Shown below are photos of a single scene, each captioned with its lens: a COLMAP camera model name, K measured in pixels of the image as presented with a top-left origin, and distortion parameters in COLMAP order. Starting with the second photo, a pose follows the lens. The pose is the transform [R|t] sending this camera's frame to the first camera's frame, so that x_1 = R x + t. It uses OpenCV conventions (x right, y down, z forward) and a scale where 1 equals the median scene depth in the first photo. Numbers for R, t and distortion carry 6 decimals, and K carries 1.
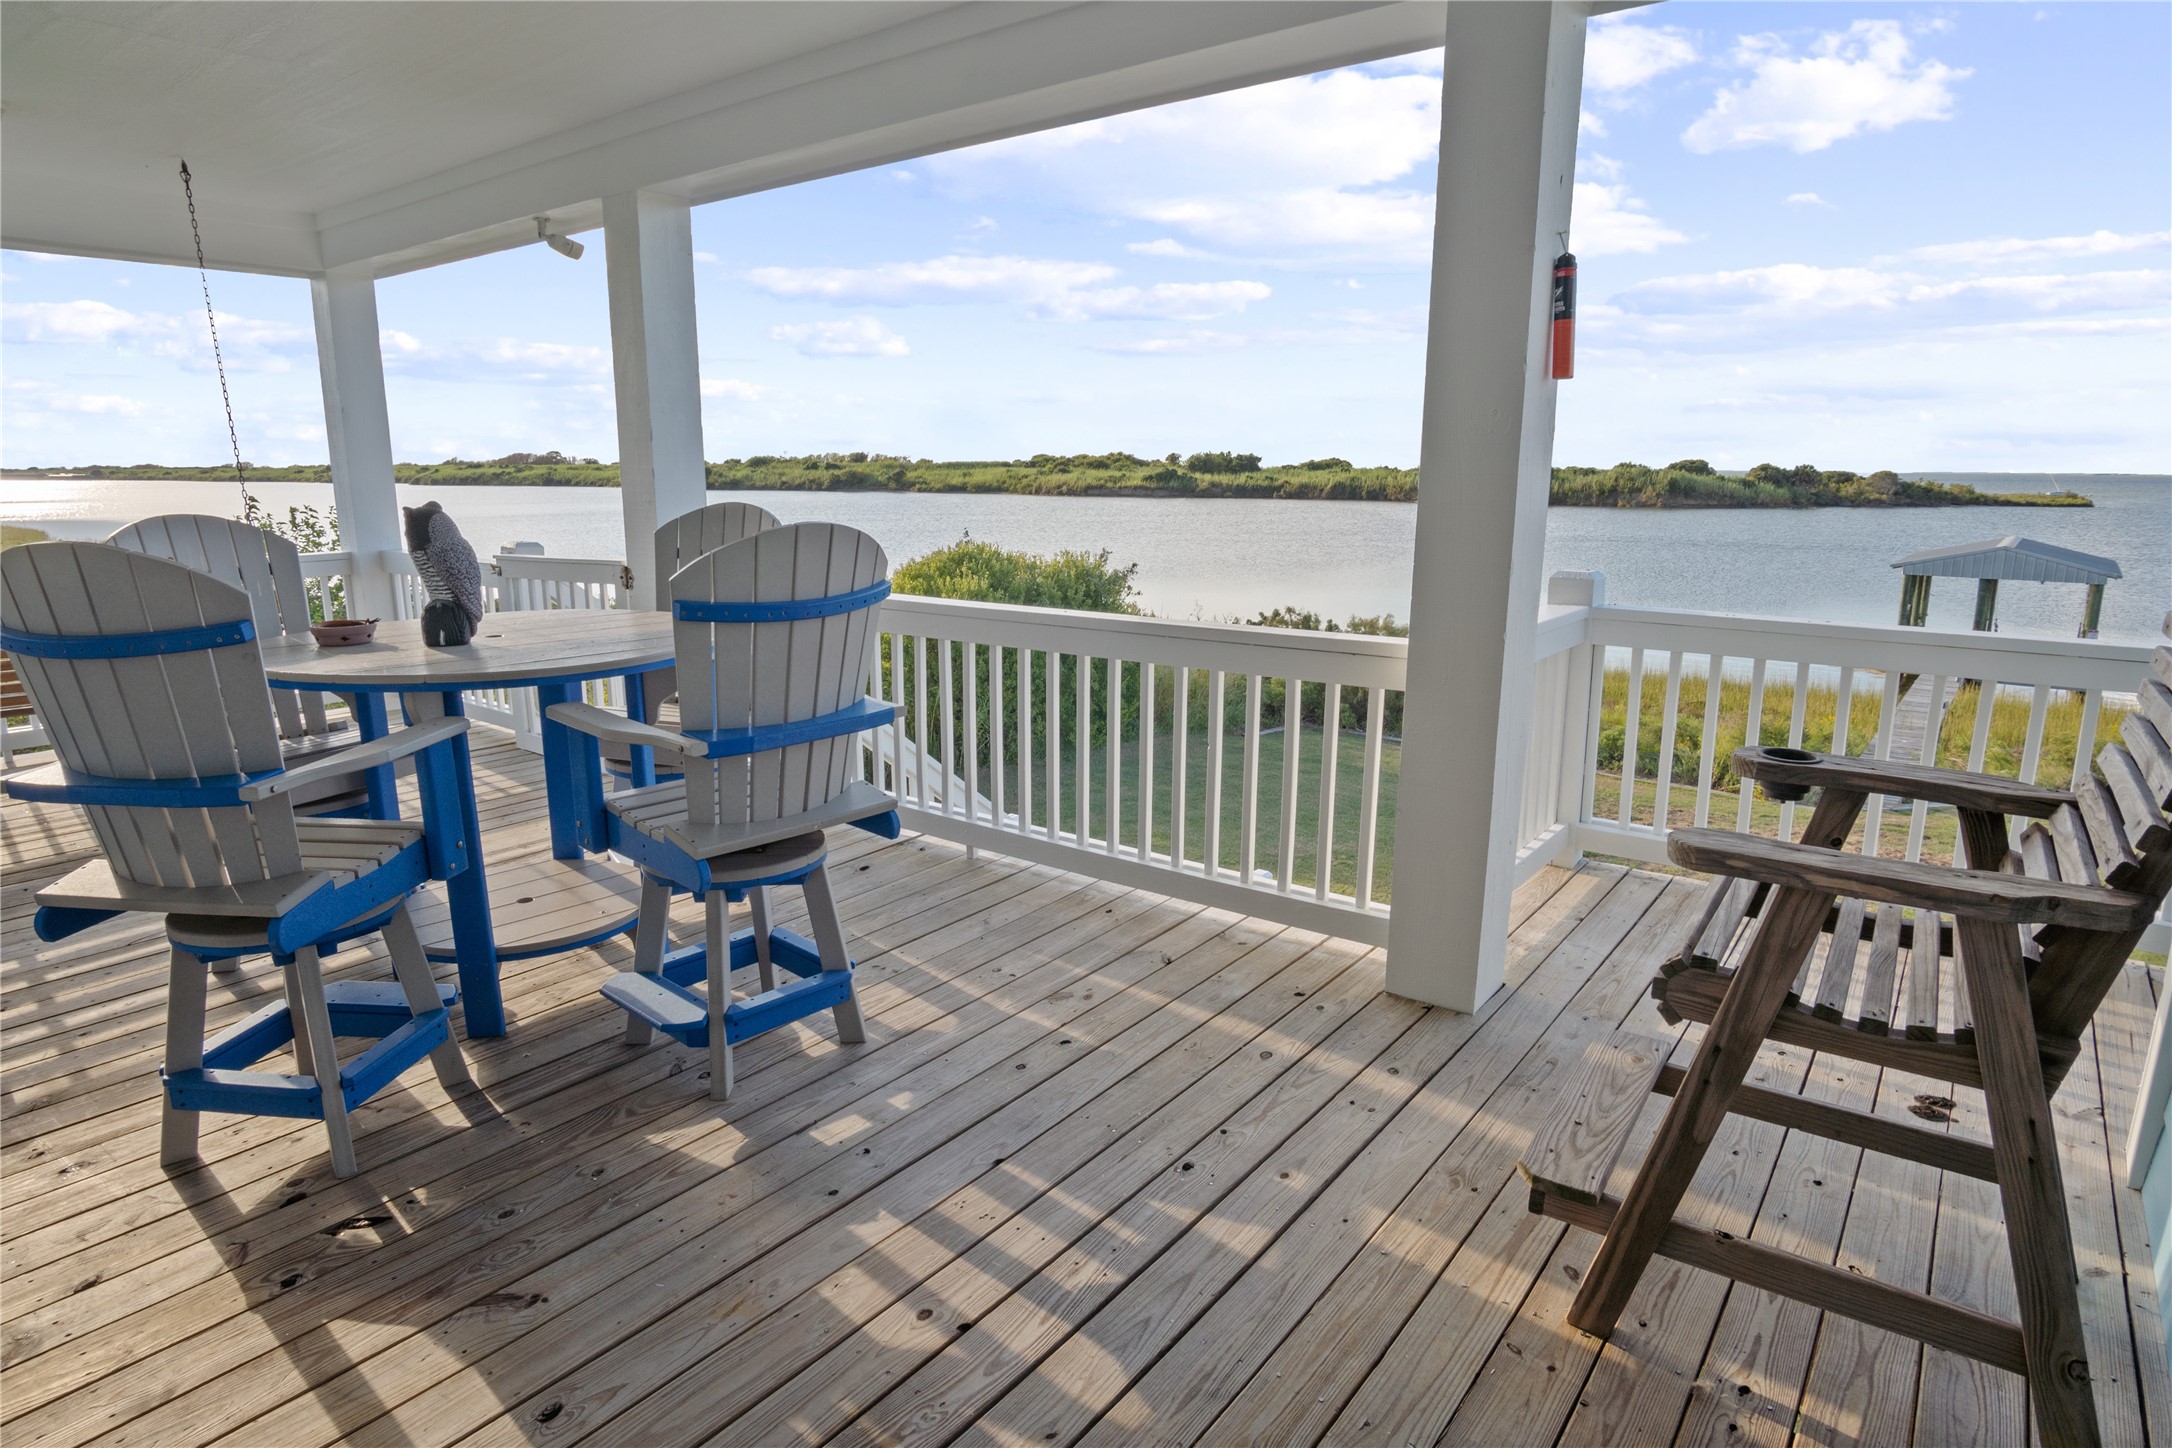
lens RADIAL K [[1203.0, 0, 1077.5], [0, 1203.0, 729.5], [0, 0, 1]] dist [-0.033604, 0.008573]
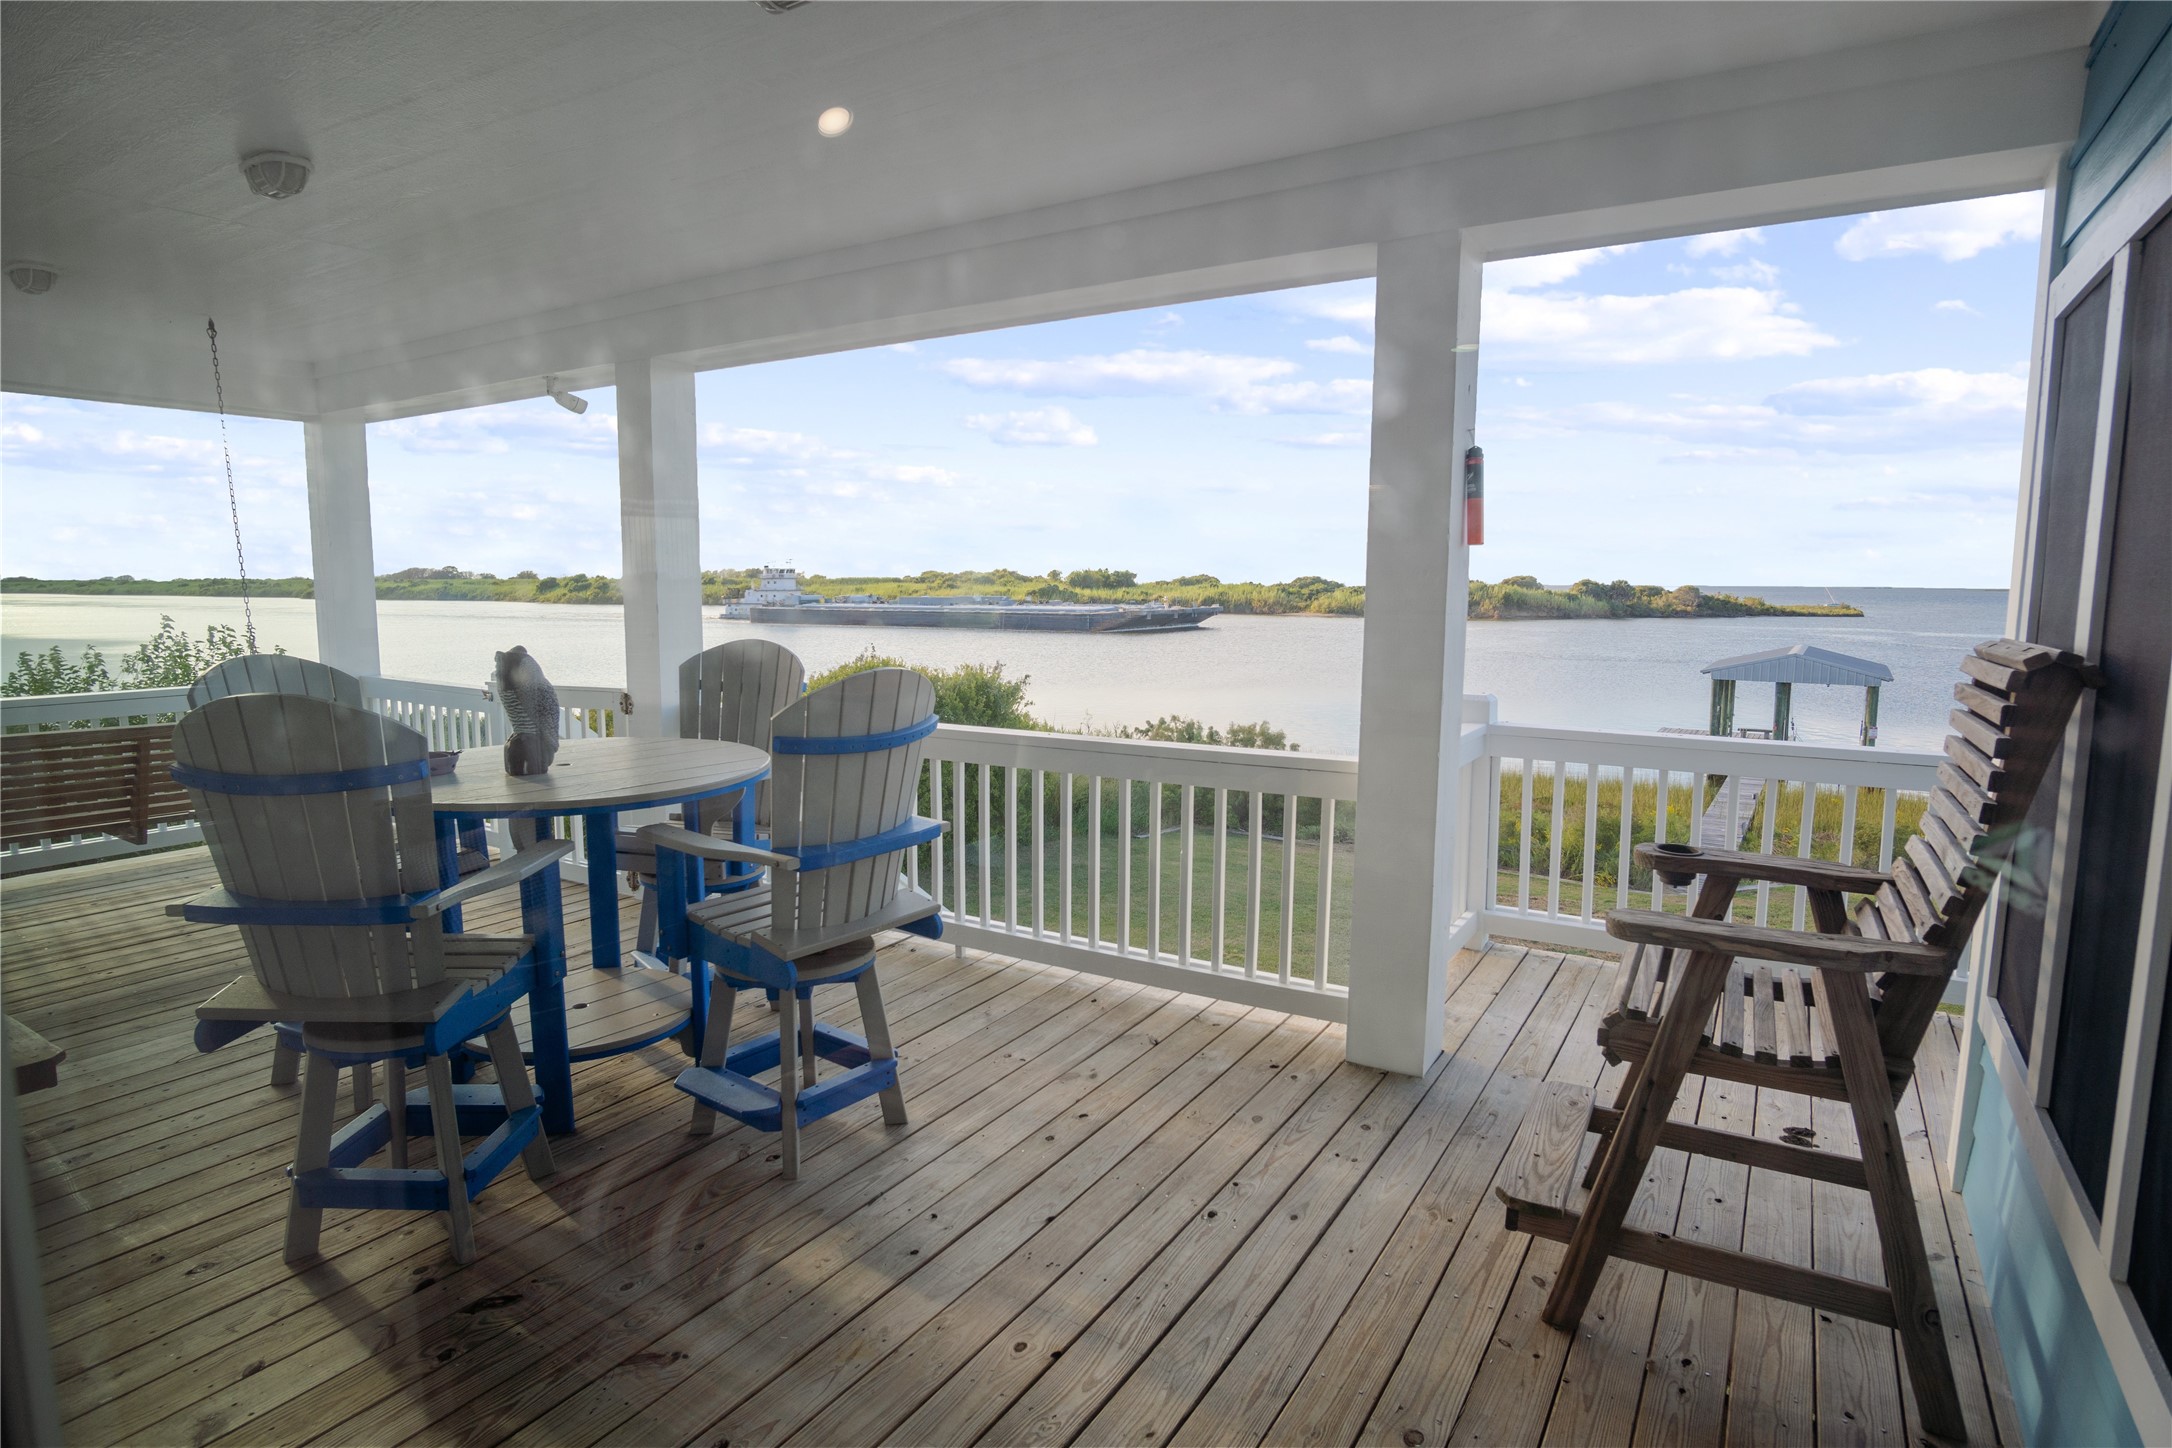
lens RADIAL K [[1162.5, 0, 1091.2], [0, 1162.5, 726.9], [0, 0, 1]] dist [-0.033792, 0.009303]
pose [[0.993809, -0.008600, 0.110767, -0.142566], [0.018610, 0.995799, -0.089652, -0.009104], [-0.109531, 0.091158, 0.989794, -0.141905]]
